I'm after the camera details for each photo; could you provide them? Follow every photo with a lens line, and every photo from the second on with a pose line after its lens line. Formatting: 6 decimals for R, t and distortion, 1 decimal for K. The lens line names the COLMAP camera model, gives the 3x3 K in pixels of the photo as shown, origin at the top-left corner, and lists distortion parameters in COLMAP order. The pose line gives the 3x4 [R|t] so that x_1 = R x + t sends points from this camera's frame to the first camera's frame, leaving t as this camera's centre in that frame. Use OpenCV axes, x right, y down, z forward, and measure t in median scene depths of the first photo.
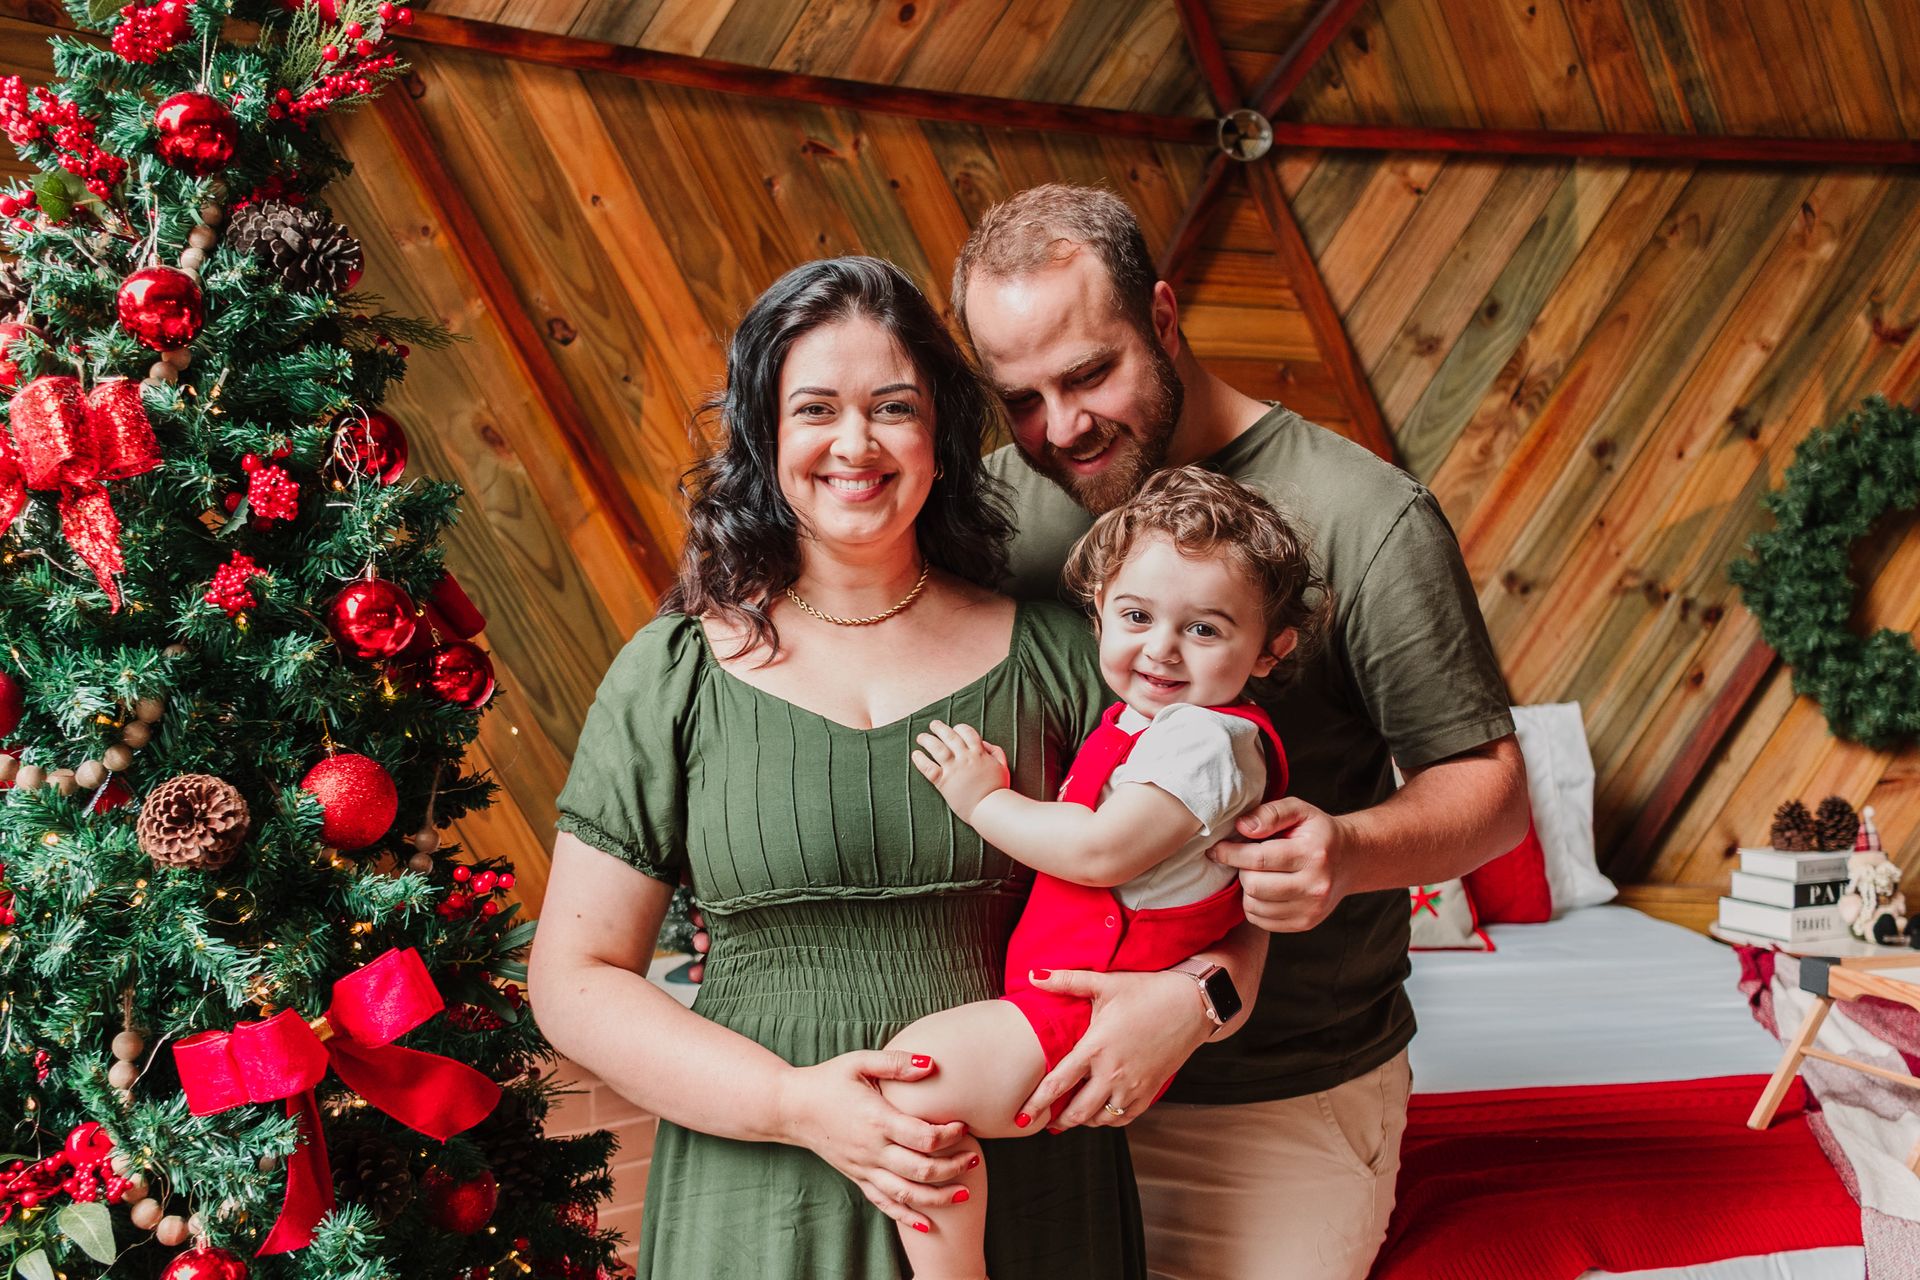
lens RADIAL K [[2110.4, 0, 949.9], [0, 2110.4, 635.6], [0, 0, 1]] dist [0.004371, 0.021348]
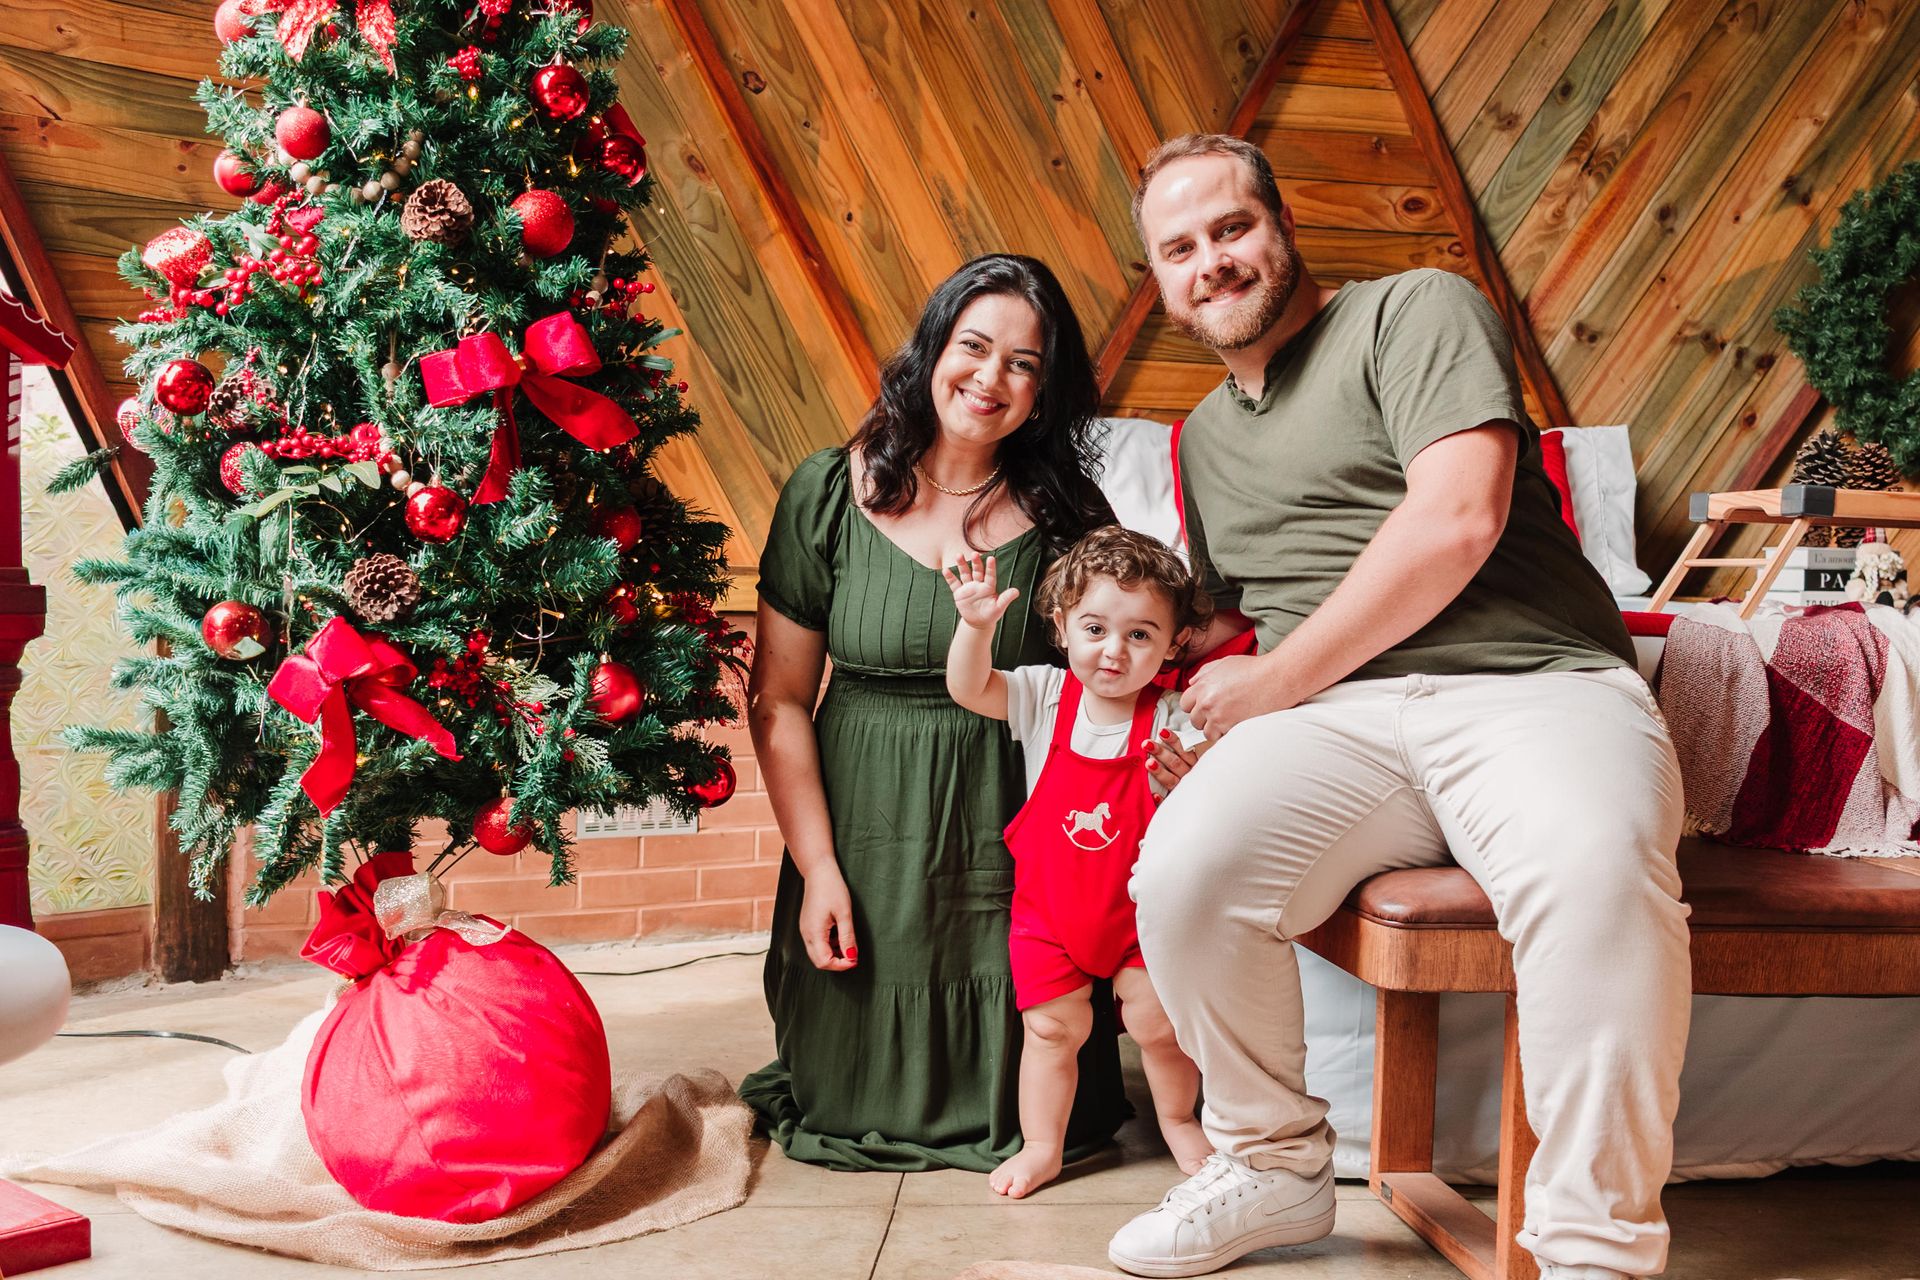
lens RADIAL K [[2110.4, 0, 949.9], [0, 2110.4, 635.6], [0, 0, 1]] dist [0.004371, 0.021348]
pose [[0.991630, 0.023942, -0.126869, 0.078804], [-0.024399, 0.999700, -0.002046, 0.151156], [0.126782, 0.005125, 0.991917, -0.172528]]
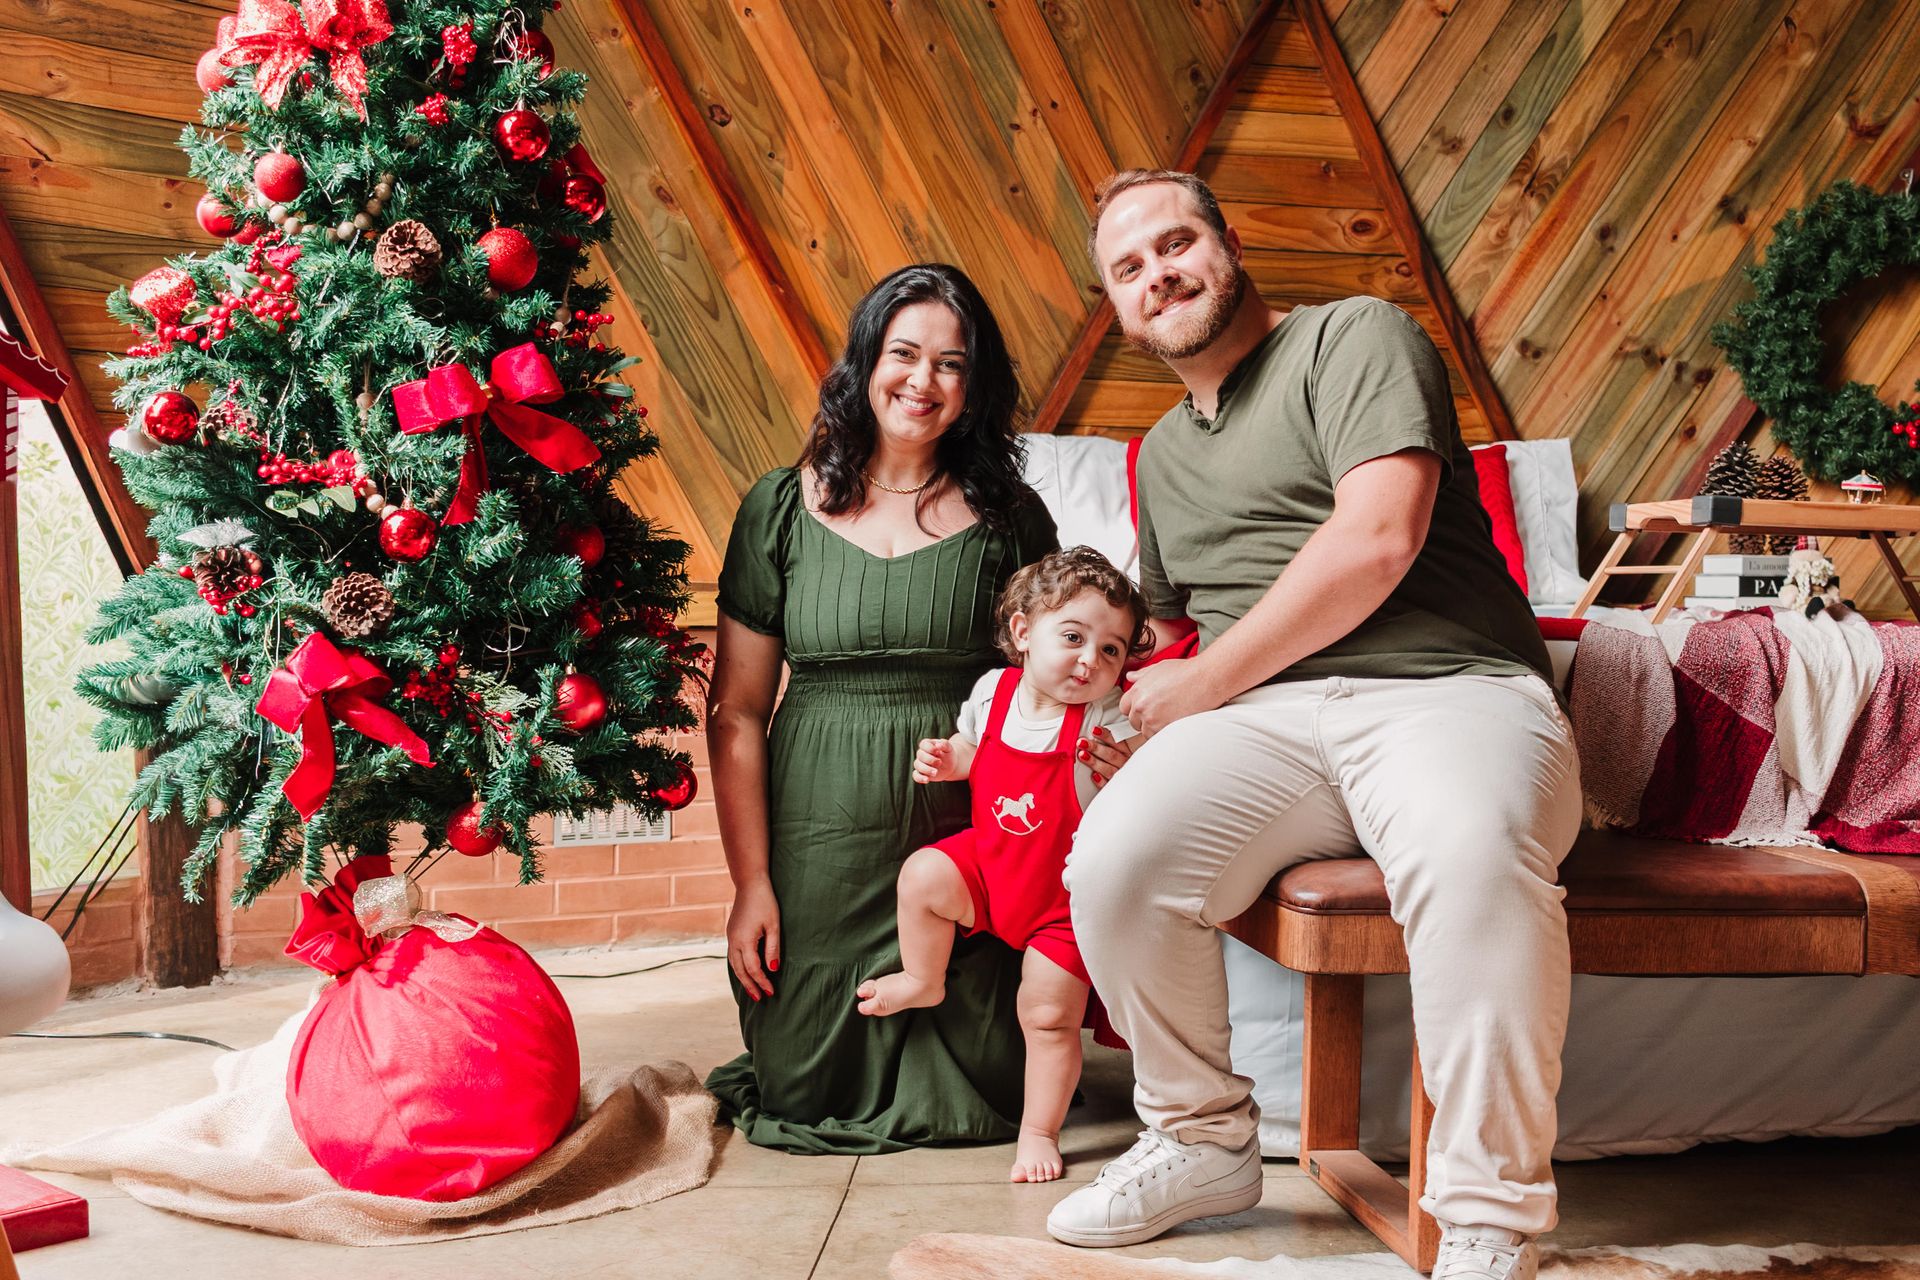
lens RADIAL K [[2109.6, 0, 940.0], [0, 2109.6, 643.2], [0, 0, 1]] dist [0.008995, 0.007494]
pose [[0.991739, 0.014205, -0.127486, 0.097219], [-0.015135, 0.999865, -0.006327, 0.153193], [0.127379, 0.008204, 0.991820, -0.206090]]
